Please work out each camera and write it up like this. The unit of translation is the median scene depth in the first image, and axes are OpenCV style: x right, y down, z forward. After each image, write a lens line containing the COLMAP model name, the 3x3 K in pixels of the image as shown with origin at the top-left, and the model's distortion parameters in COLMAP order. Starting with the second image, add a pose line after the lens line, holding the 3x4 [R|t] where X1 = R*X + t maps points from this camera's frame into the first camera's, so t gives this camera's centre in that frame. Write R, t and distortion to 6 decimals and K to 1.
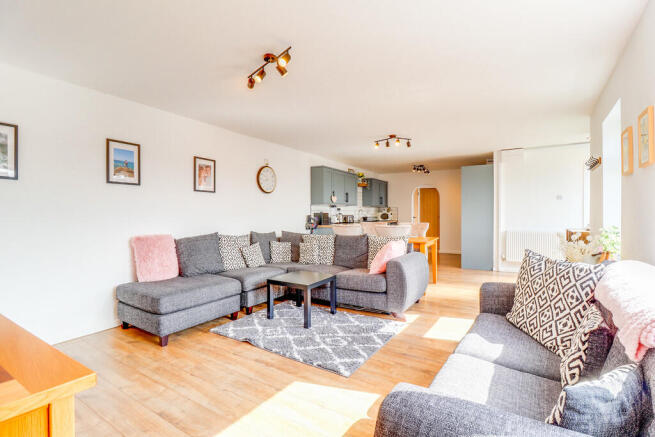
lens RADIAL K [[305.9, 0, 330.8], [0, 305.9, 217.0], [0, 0, 1]] dist [0.001047, -0.015898]
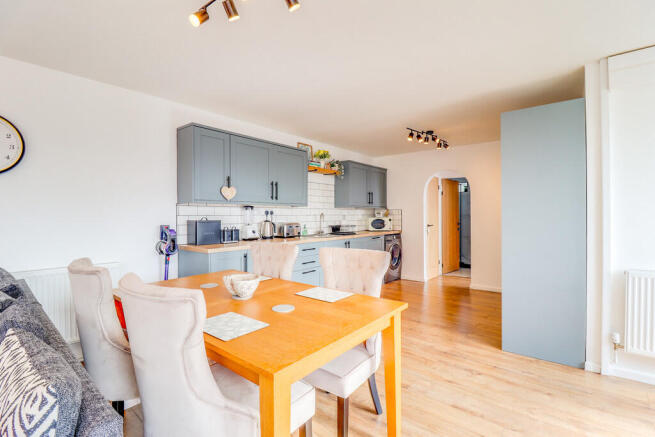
lens RADIAL K [[305.9, 0, 330.8], [0, 305.9, 217.0], [0, 0, 1]] dist [0.001047, -0.015898]
pose [[0.986068, -0.000434, -0.166343, 0.270703], [-0.001009, 0.999963, -0.008588, -0.015423], [0.166340, 0.008636, 0.986031, 0.555758]]
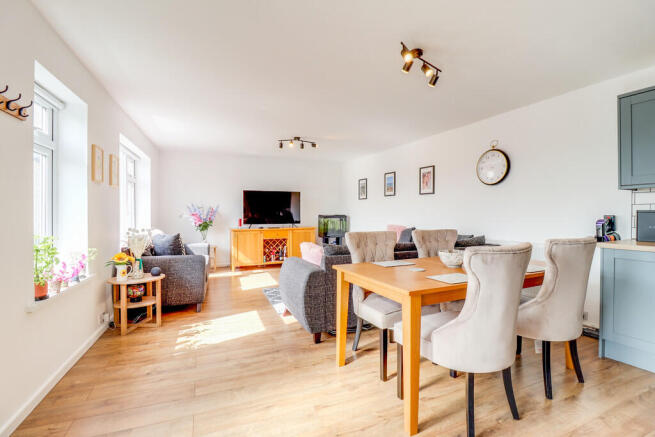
lens RADIAL K [[305.9, 0, 330.8], [0, 305.9, 217.0], [0, 0, 1]] dist [0.001047, -0.015898]
pose [[-0.570583, 0.009538, -0.821185, 0.532344], [-0.011939, 0.999731, 0.019907, -0.007497], [0.821153, 0.021163, -0.570315, 0.915721]]
